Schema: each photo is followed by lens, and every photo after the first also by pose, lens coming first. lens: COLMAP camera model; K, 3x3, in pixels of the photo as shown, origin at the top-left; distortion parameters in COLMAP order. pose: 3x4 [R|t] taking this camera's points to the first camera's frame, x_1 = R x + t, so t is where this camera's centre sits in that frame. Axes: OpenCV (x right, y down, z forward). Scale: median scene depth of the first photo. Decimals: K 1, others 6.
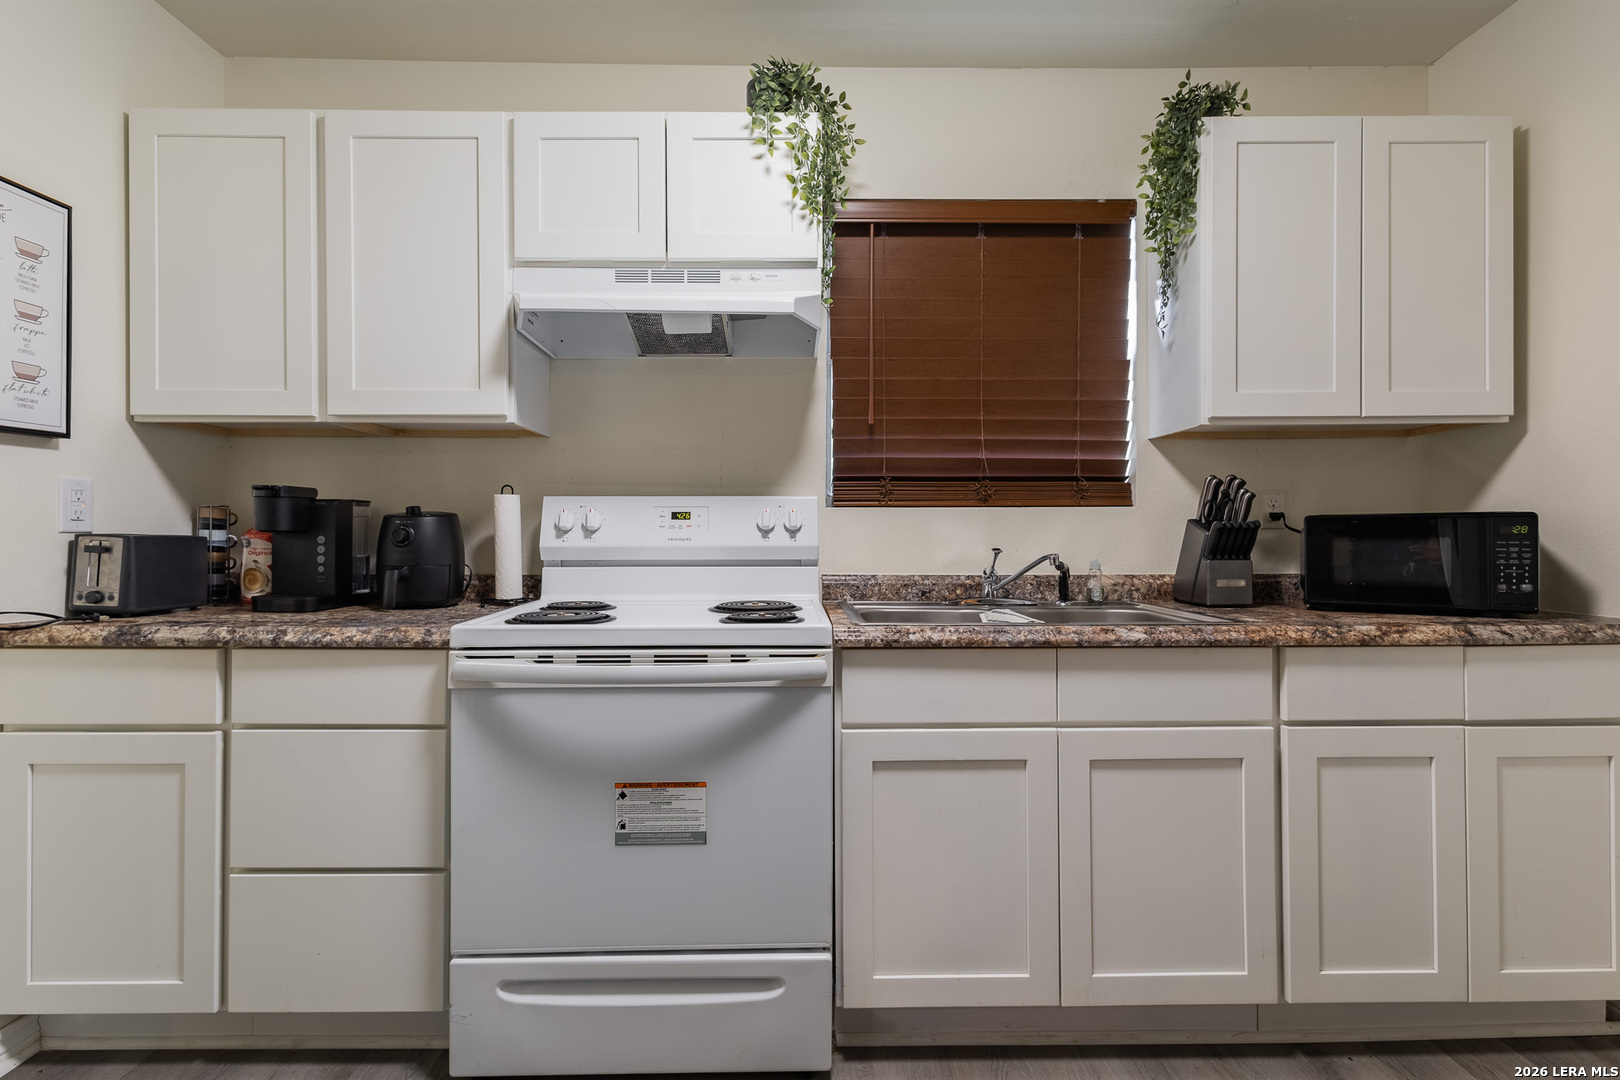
lens RADIAL K [[750.9, 0, 807.0], [0, 750.9, 534.1], [0, 0, 1]] dist [0.005365, -0.000129]
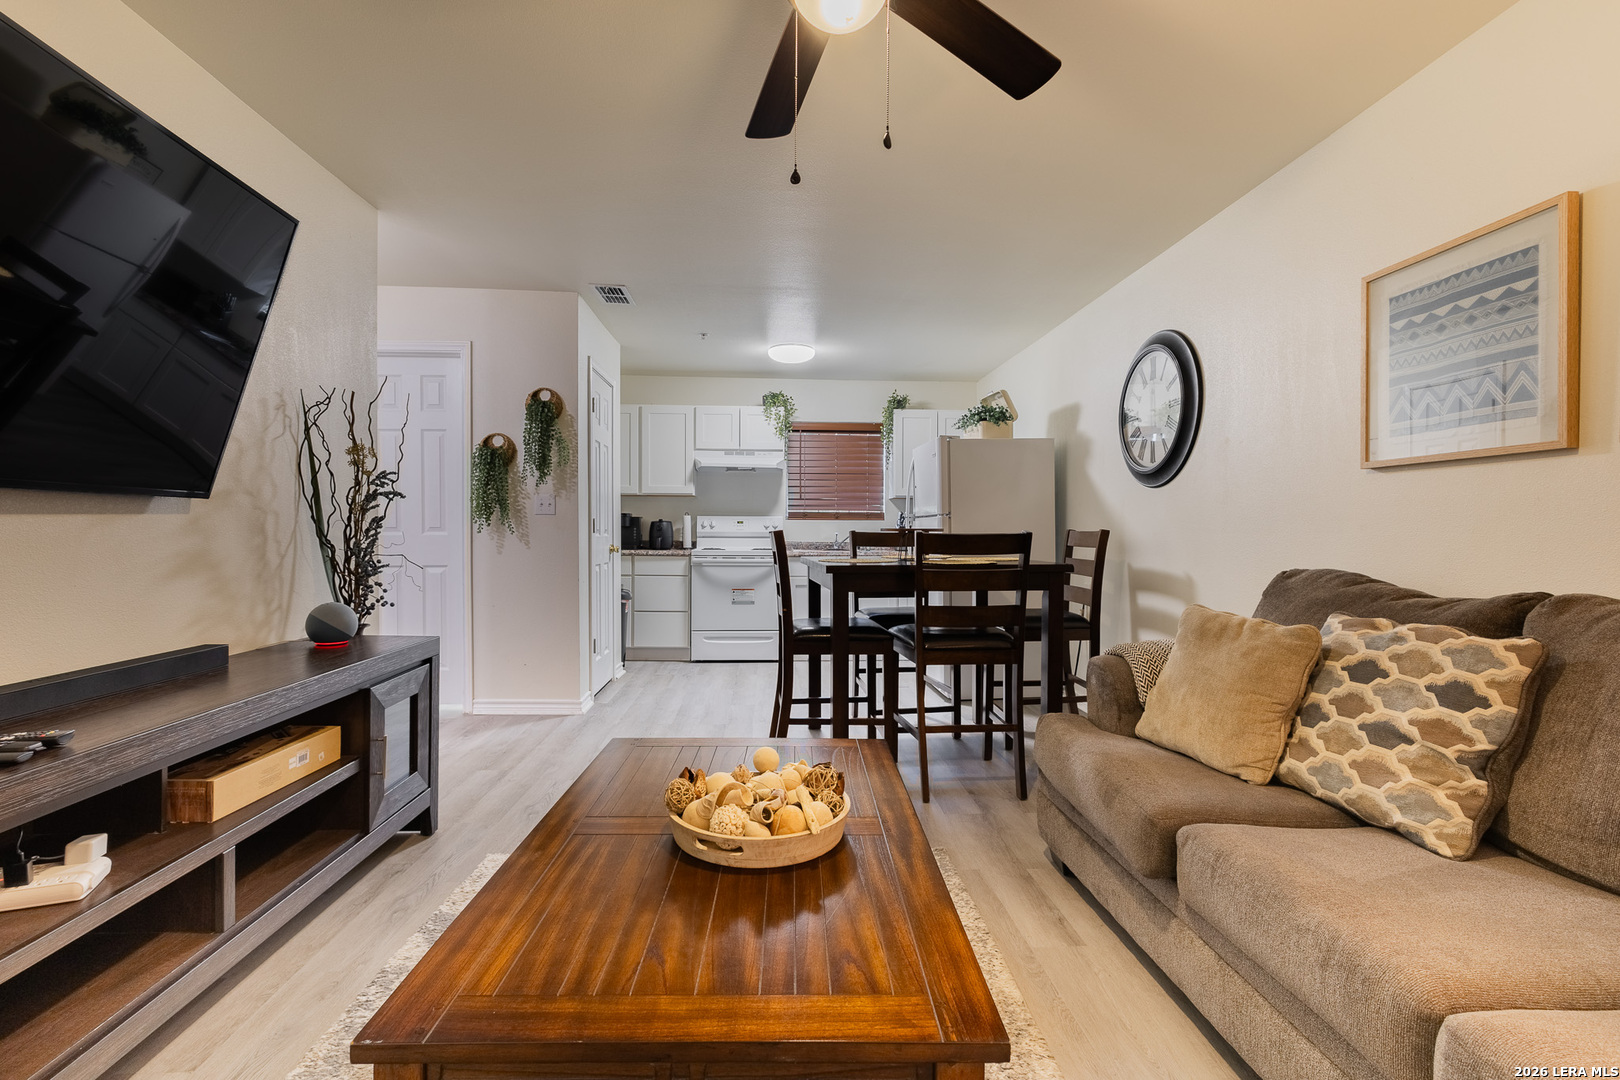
lens RADIAL K [[750.9, 0, 806.8], [0, 750.9, 530.0], [0, 0, 1]] dist [0.005365, -0.000129]
pose [[0.999982, 0.005763, -0.001682, 0.124273], [-0.005756, 0.999976, 0.003982, -0.006282], [0.001705, -0.003972, 0.999991, -2.328954]]
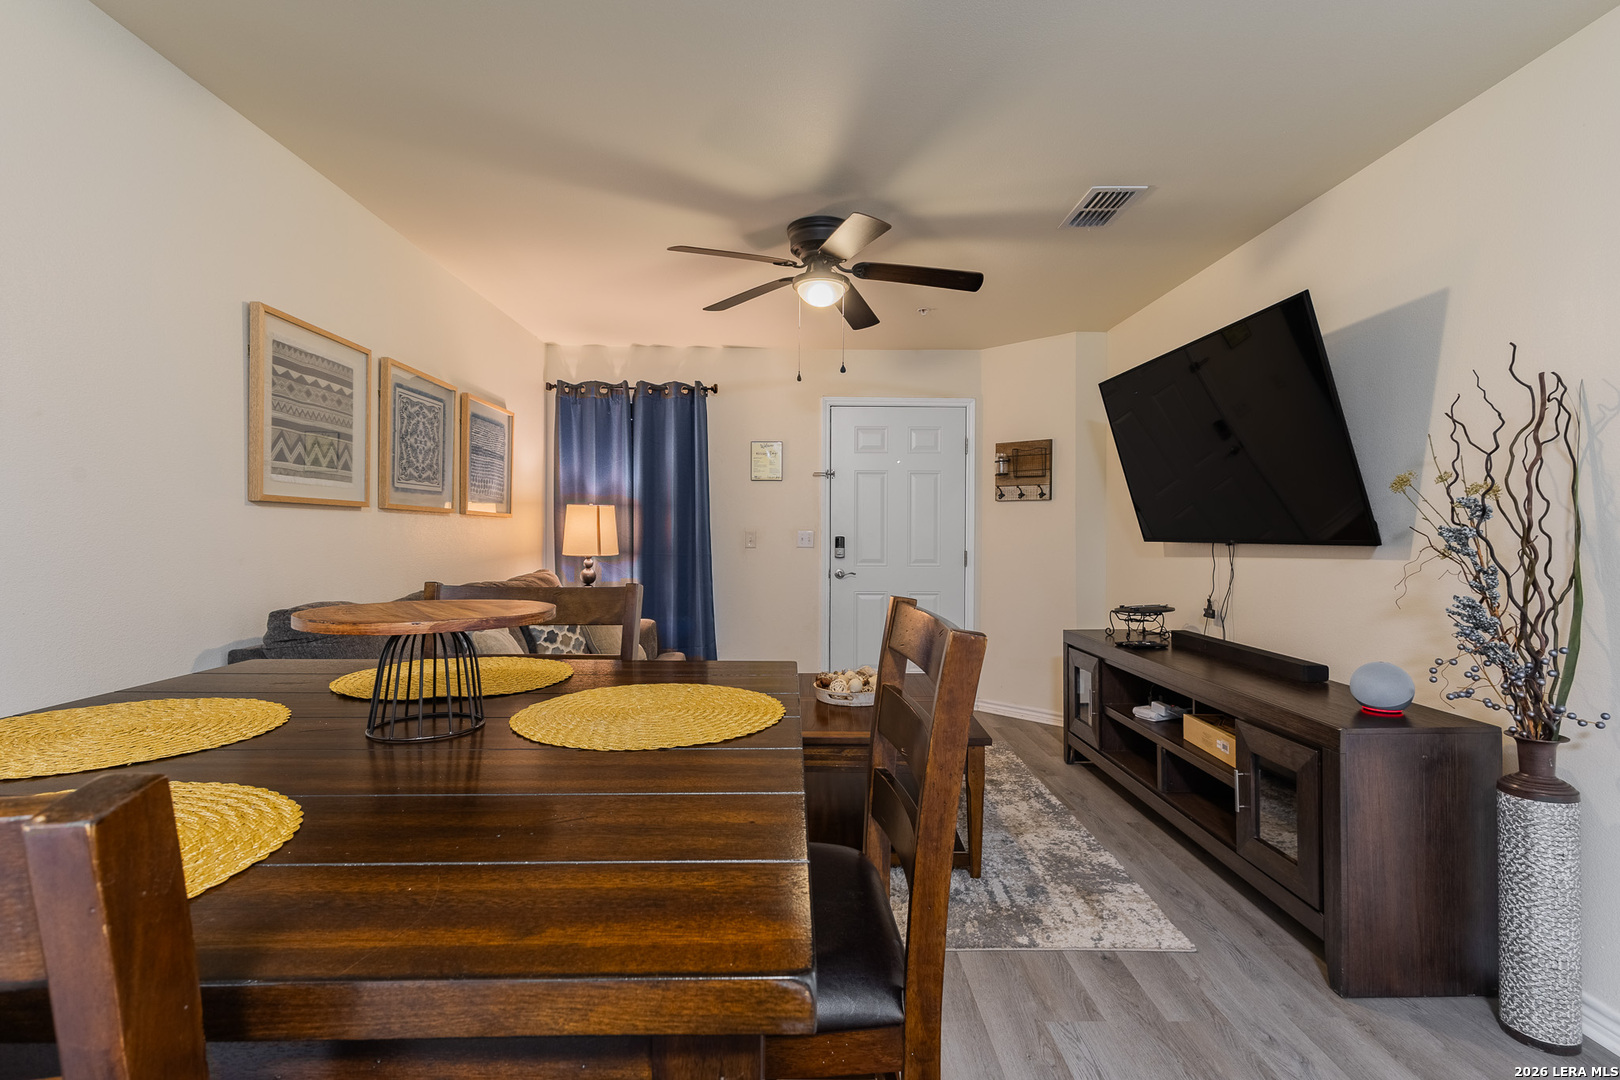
lens RADIAL K [[750.9, 0, 819.5], [0, 750.9, 536.0], [0, 0, 1]] dist [0.005365, -0.000129]
pose [[-0.999760, -0.004690, 0.021422, 0.119774], [-0.004637, 0.999986, 0.002540, -0.180260], [-0.021433, 0.002440, -0.999767, 5.601568]]
